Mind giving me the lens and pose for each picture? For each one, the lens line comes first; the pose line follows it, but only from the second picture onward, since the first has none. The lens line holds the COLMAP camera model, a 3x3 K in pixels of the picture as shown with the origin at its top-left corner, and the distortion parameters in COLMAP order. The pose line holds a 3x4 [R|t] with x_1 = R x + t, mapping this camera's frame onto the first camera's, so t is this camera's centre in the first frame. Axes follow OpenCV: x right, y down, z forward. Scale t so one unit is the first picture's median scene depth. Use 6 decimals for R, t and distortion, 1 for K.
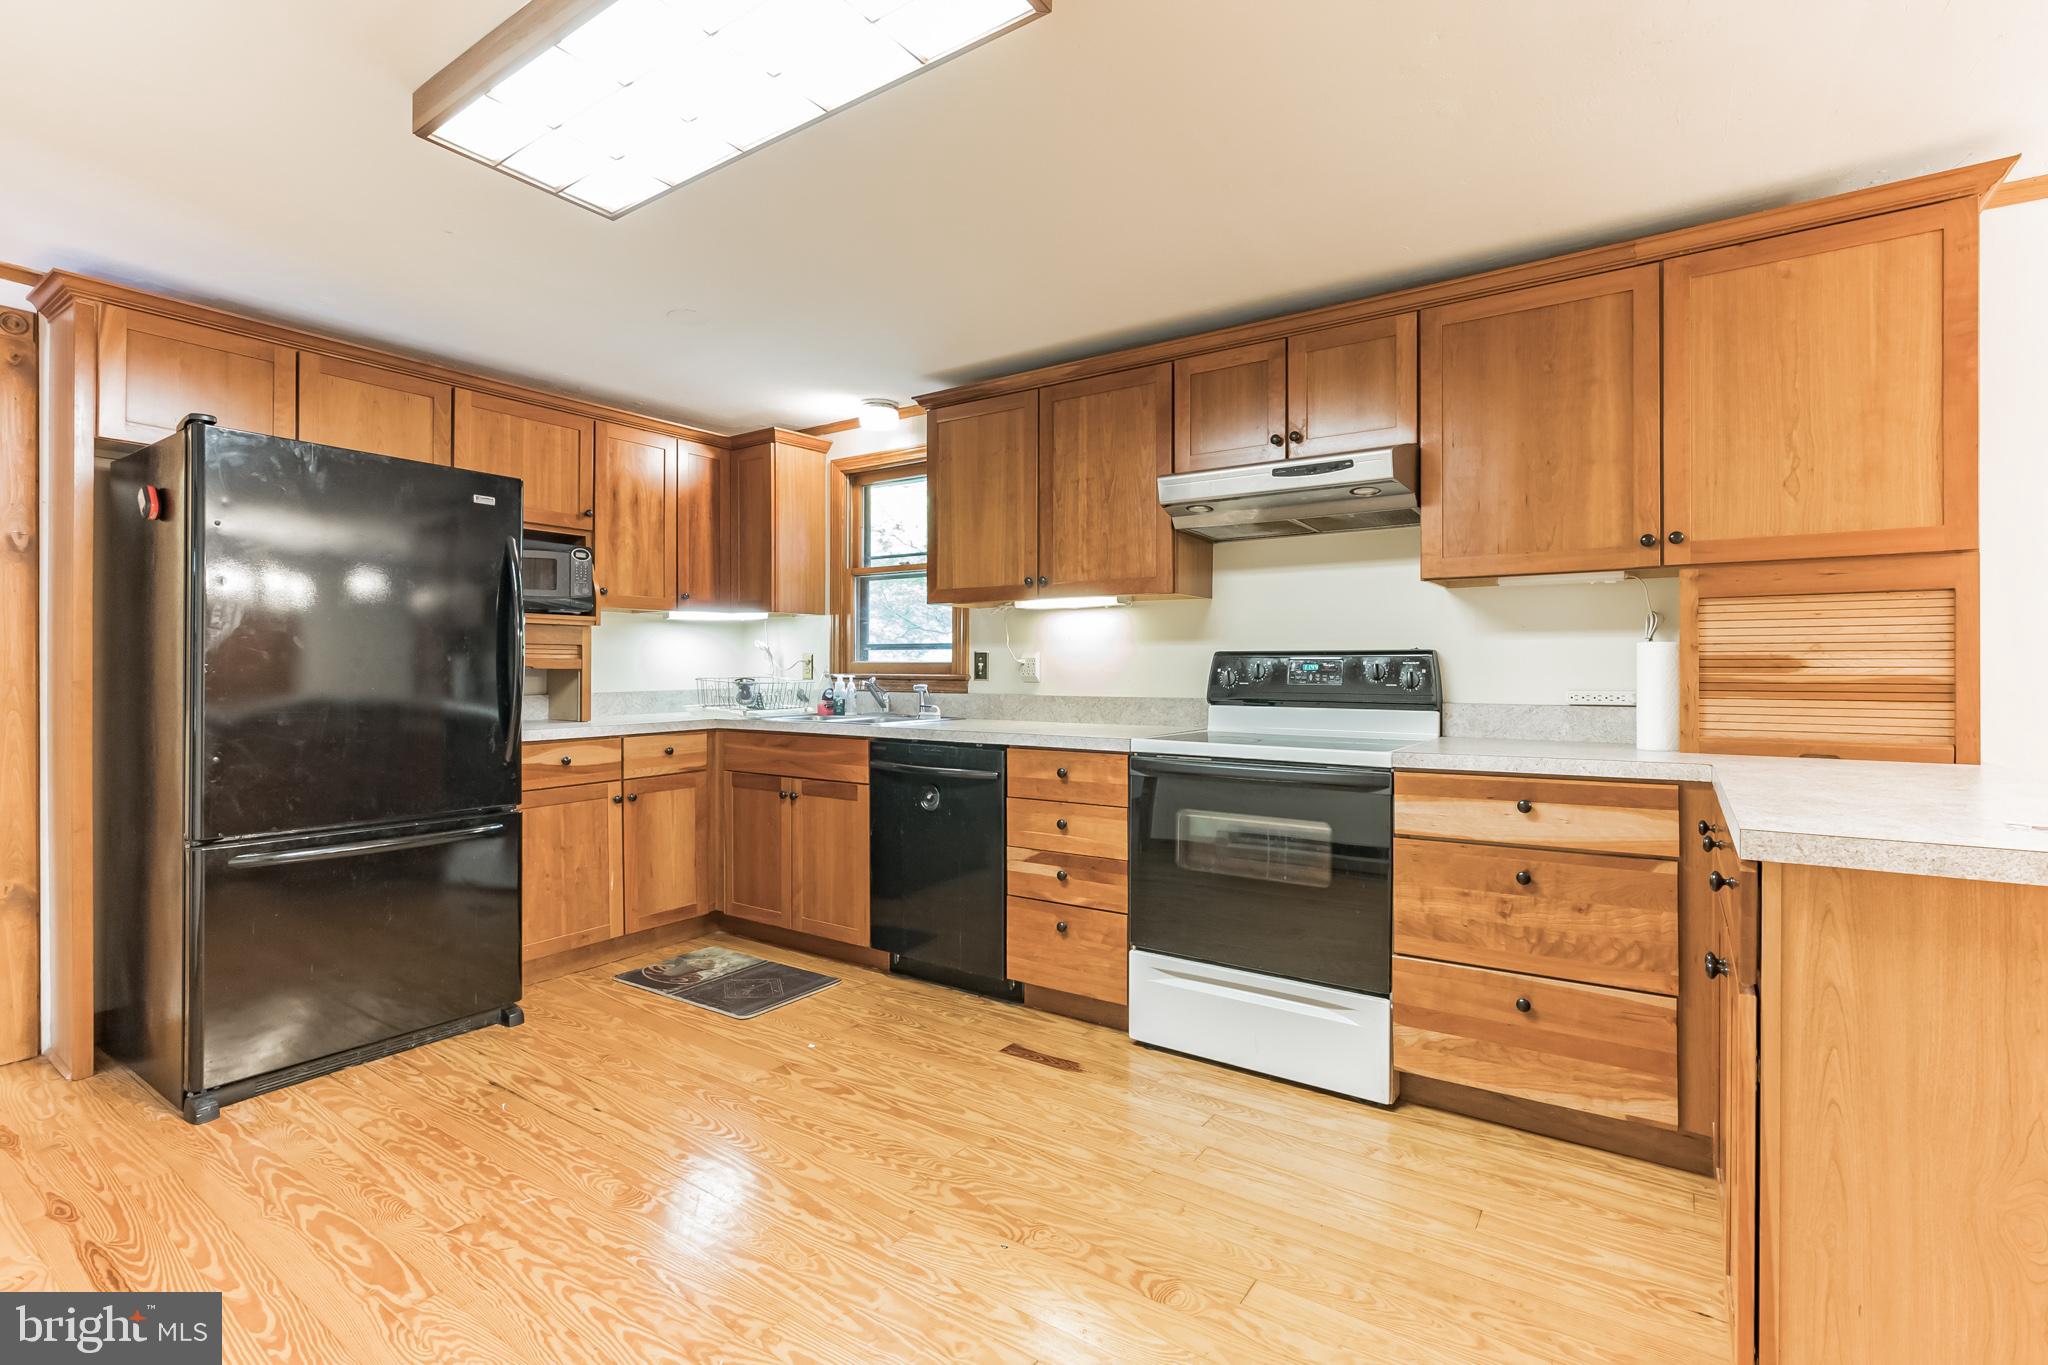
lens RADIAL K [[925.5, 0, 1037.8], [0, 925.5, 671.4], [0, 0, 1]] dist [-0.010808, 0.004092]
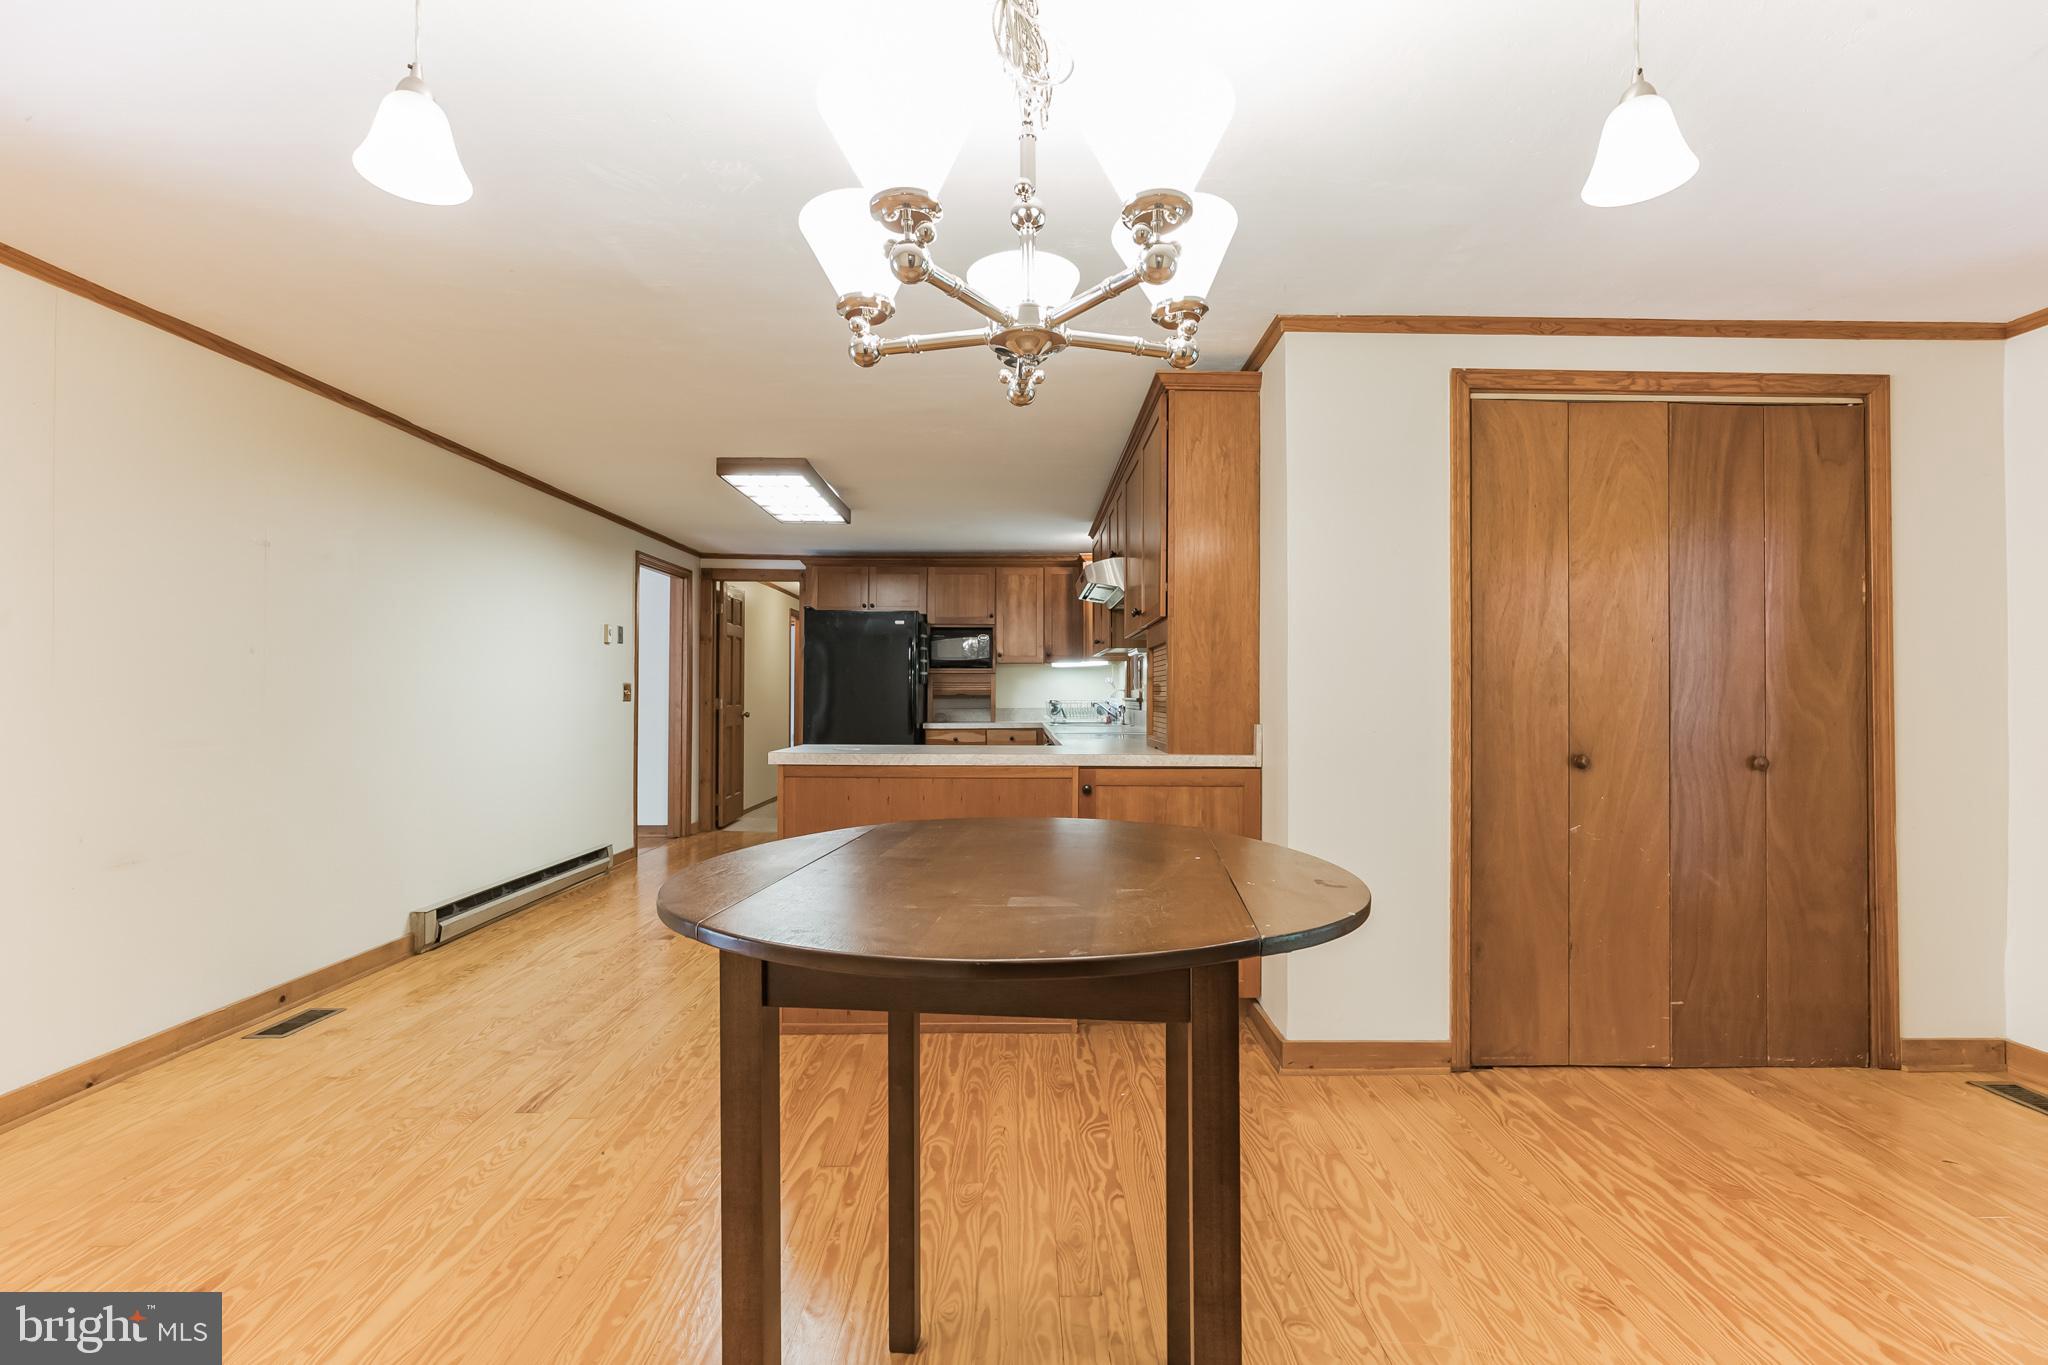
lens RADIAL K [[925.5, 0, 1054.4], [0, 925.5, 679.8], [0, 0, 1]] dist [-0.010808, 0.004092]
pose [[0.588917, -0.014968, -0.808055, 1.399014], [-0.003643, 0.999769, -0.021175, 0.006636], [0.808185, 0.015414, 0.588727, -0.051201]]
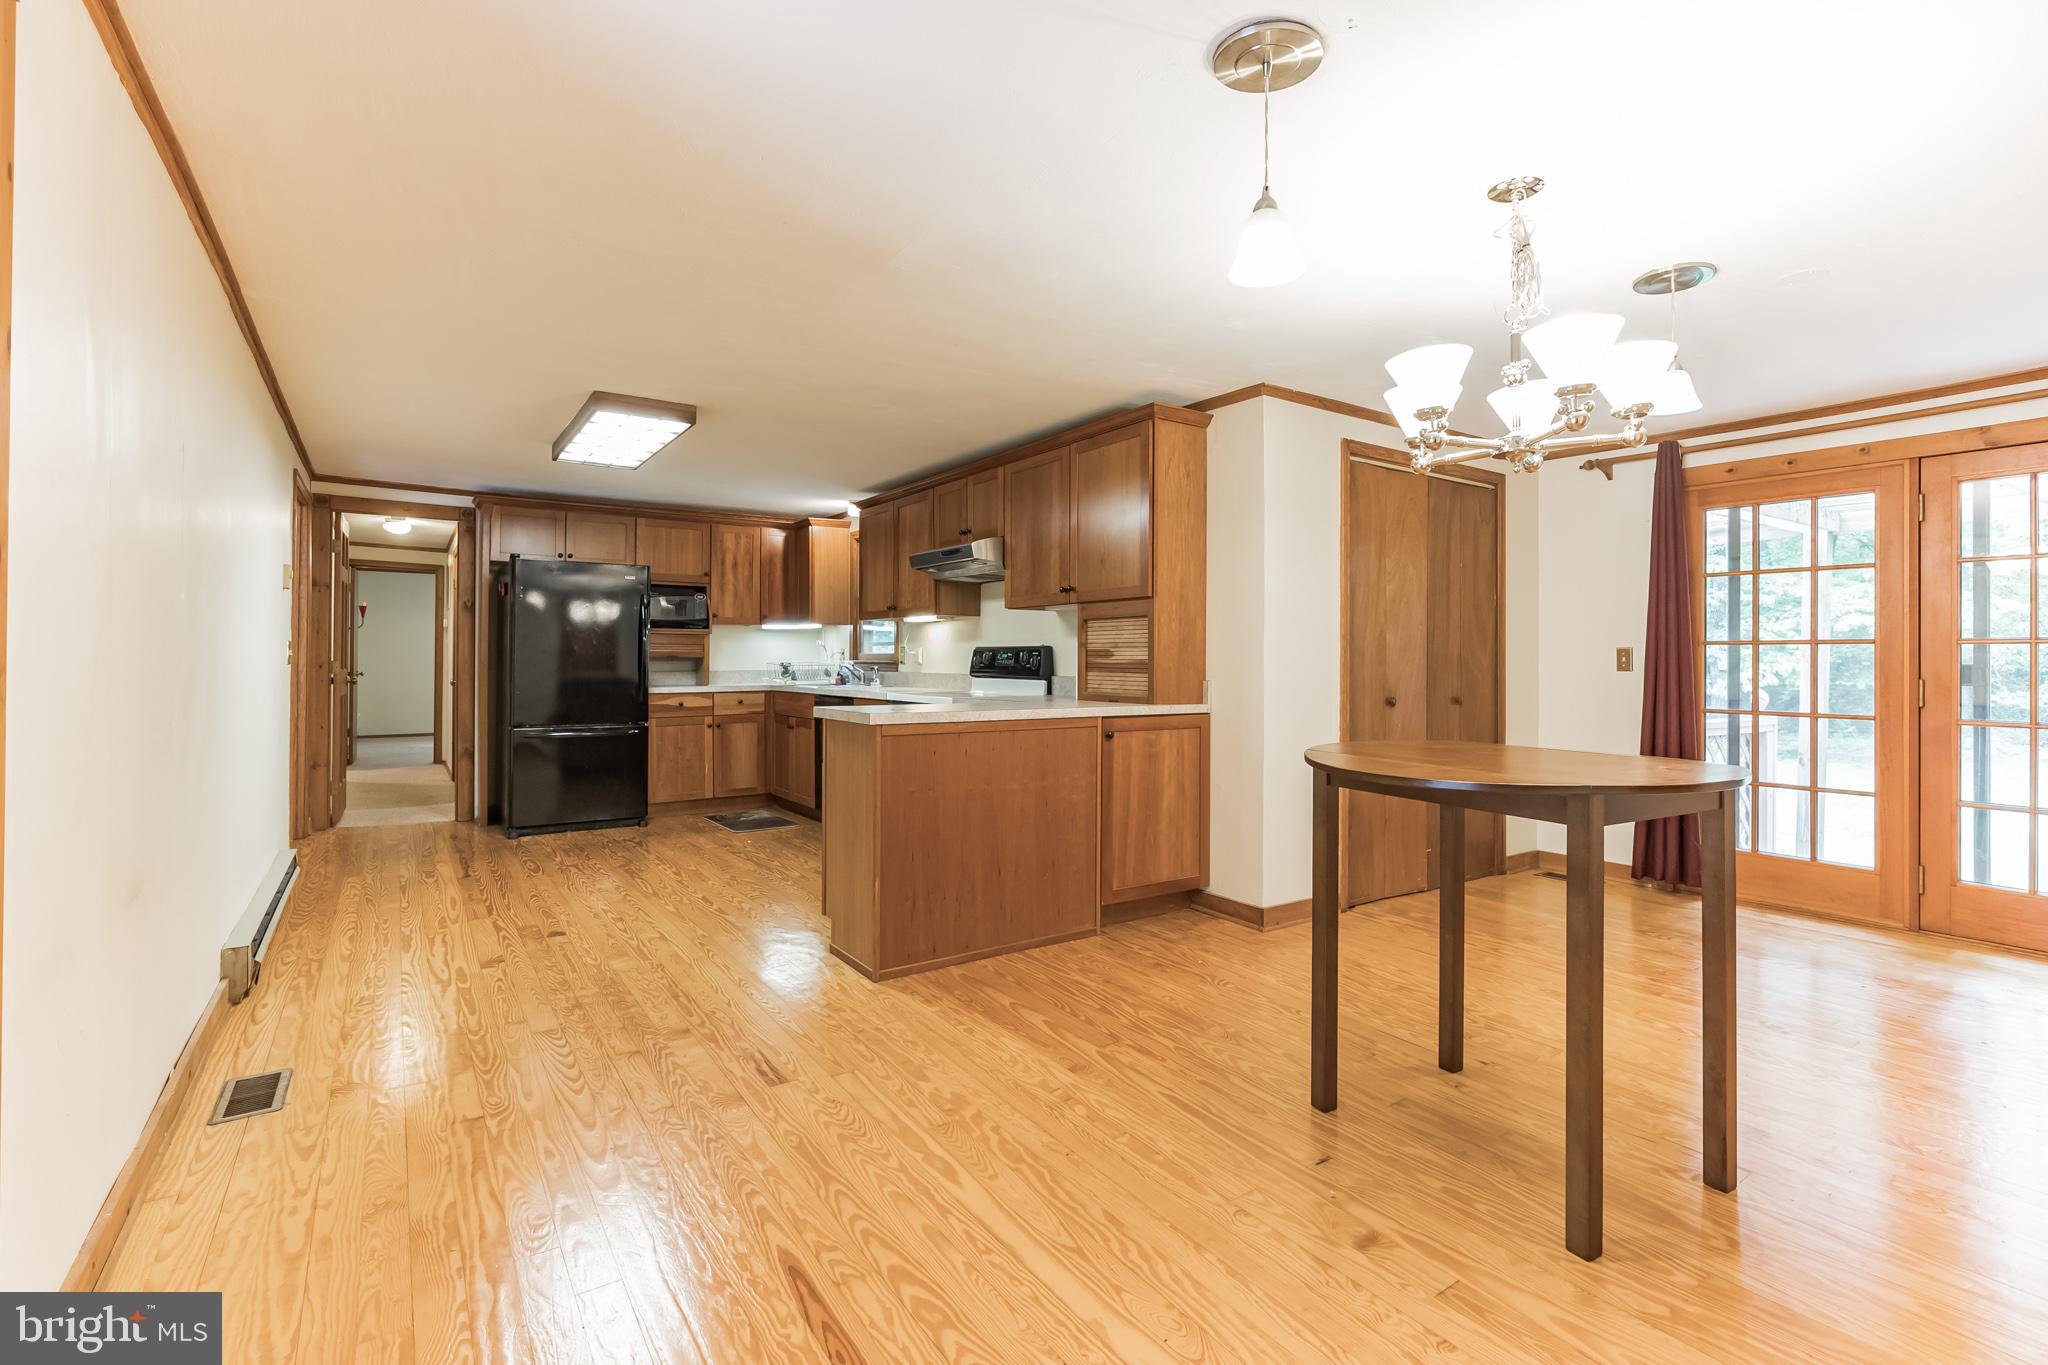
lens RADIAL K [[925.5, 0, 1038.2], [0, 925.5, 652.8], [0, 0, 1]] dist [-0.010808, 0.004092]
pose [[0.935137, -0.001254, -0.354285, 0.962304], [-0.002119, 0.999956, -0.009132, 0.005020], [0.354281, 0.009291, 0.935093, -0.611745]]
